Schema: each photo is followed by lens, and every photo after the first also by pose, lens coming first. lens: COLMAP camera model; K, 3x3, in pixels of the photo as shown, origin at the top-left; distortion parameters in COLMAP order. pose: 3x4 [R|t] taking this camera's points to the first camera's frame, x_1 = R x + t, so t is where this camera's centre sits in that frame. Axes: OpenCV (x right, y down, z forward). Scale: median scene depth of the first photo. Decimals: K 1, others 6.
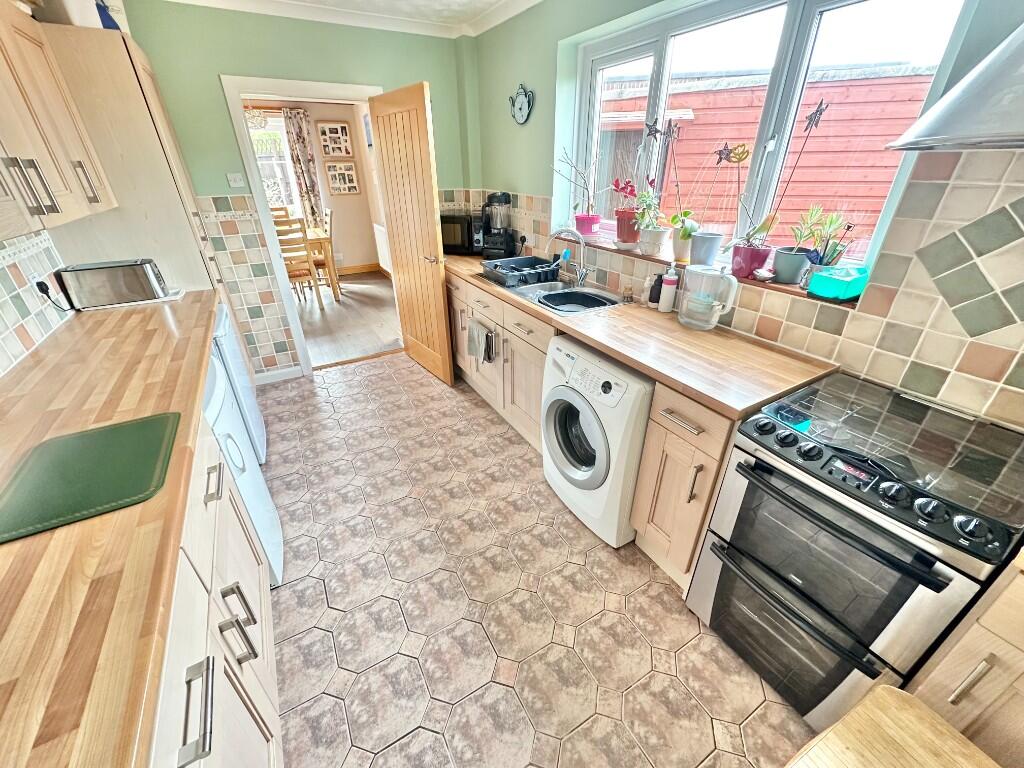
lens RADIAL K [[411.8, 0, 513.6], [0, 411.8, 386.0], [0, 0, 1]] dist [0.000674, 0.000113]
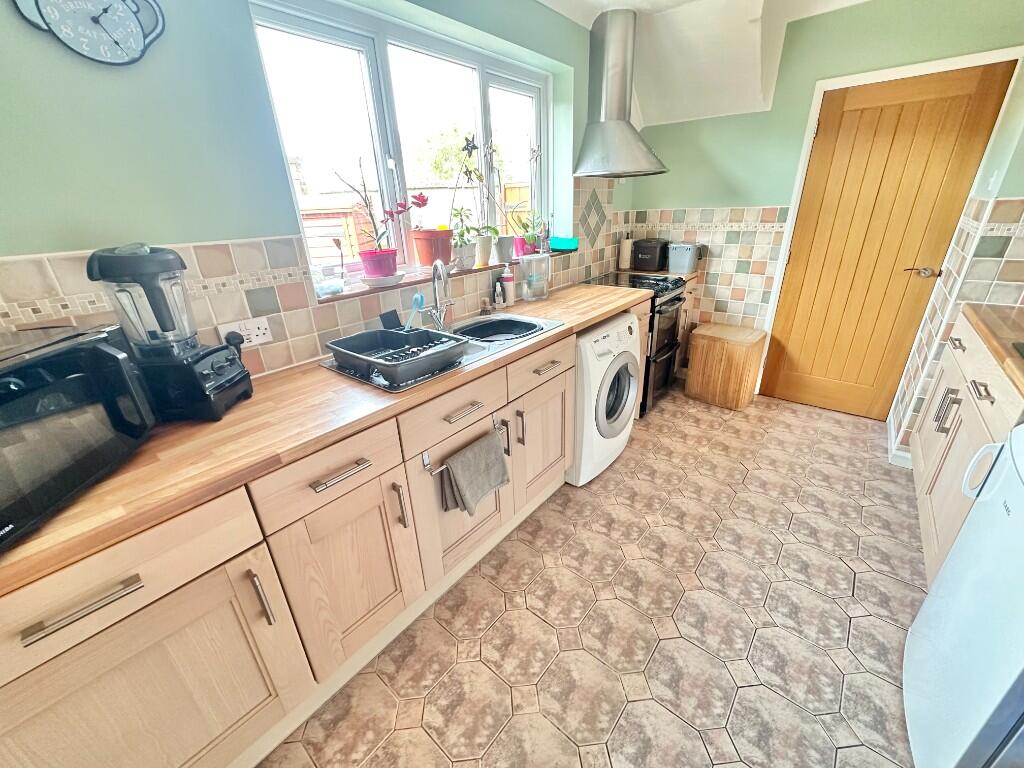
lens RADIAL K [[411.8, 0, 516.1], [0, 411.8, 382.5], [0, 0, 1]] dist [0.000674, 0.000113]
pose [[-0.356297, -0.346419, 0.867782, -0.646479], [0.481729, 0.727681, 0.488281, -0.524131], [-0.800618, 0.592009, -0.092391, 1.102657]]
